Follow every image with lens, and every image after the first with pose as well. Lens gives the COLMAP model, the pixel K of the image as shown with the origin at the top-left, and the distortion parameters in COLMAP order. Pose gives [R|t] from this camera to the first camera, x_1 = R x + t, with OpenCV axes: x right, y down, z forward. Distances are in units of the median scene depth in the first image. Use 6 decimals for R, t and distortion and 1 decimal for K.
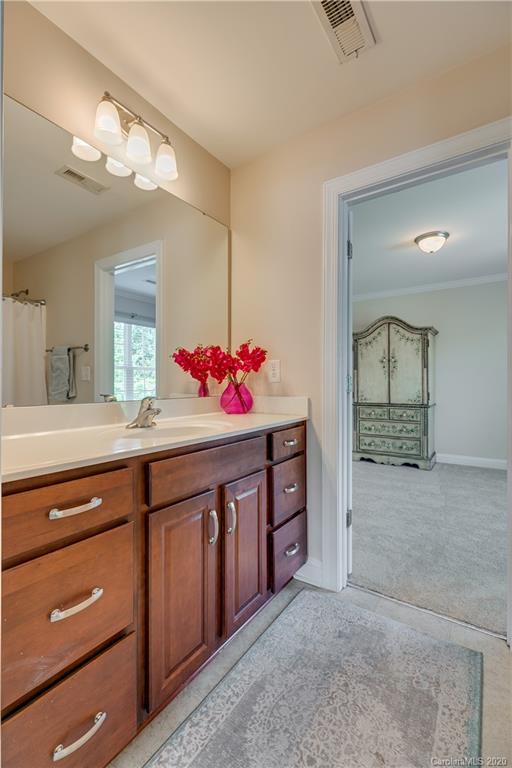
lens RADIAL K [[345.9, 0, 263.2], [0, 345.9, 383.4], [0, 0, 1]] dist [0.020637, -0.000130]
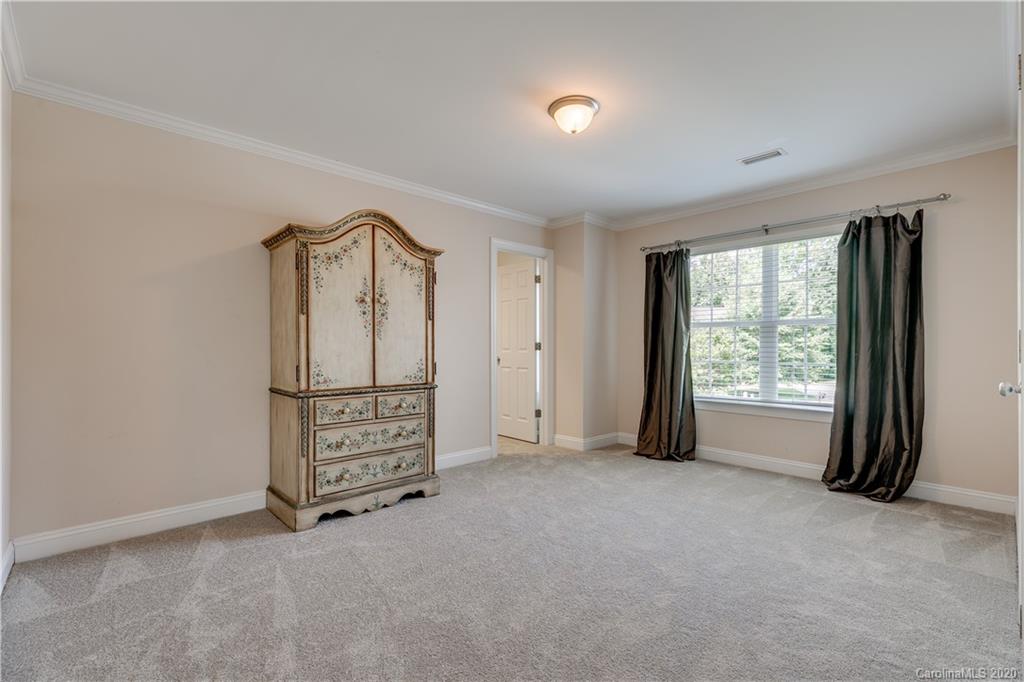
lens RADIAL K [[461.2, 0, 511.4], [0, 461.2, 348.8], [0, 0, 1]] dist [0.020637, -0.000130]
pose [[0.244504, -0.003119, 0.969643, -0.242170], [-0.003346, 0.999986, 0.004061, 0.000153], [-0.969643, -0.004238, 0.244490, 0.663891]]
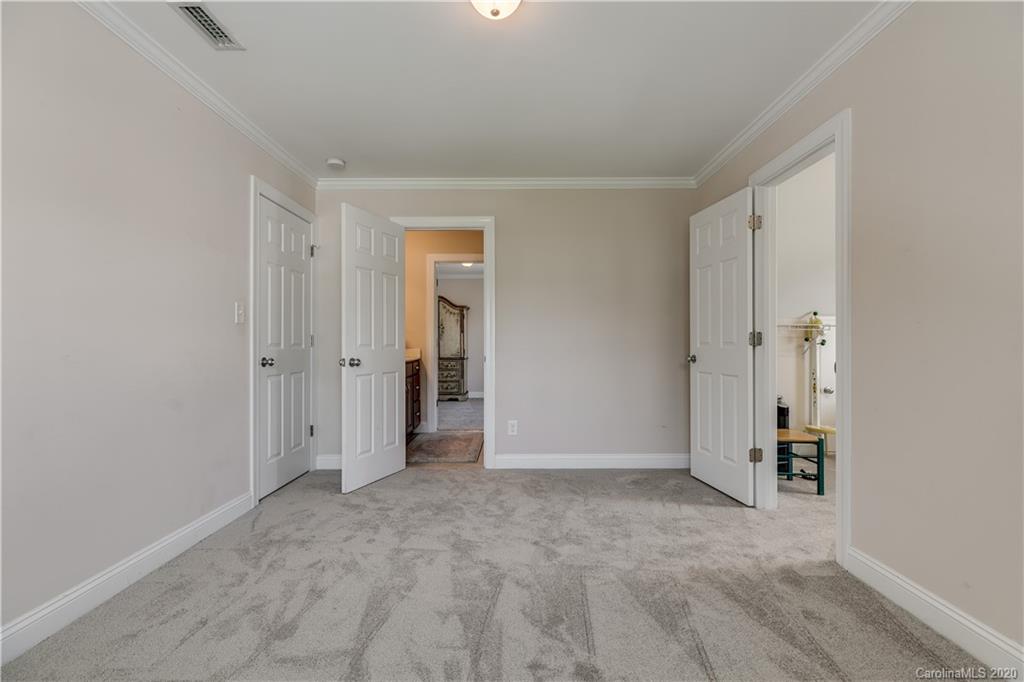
lens RADIAL K [[461.2, 0, 510.3], [0, 461.2, 341.5], [0, 0, 1]] dist [0.020637, -0.000130]
pose [[0.843459, 0.003134, 0.537184, -0.407847], [0.002190, 0.999955, -0.009273, 0.010592], [-0.537189, 0.008997, 0.843414, -0.750851]]
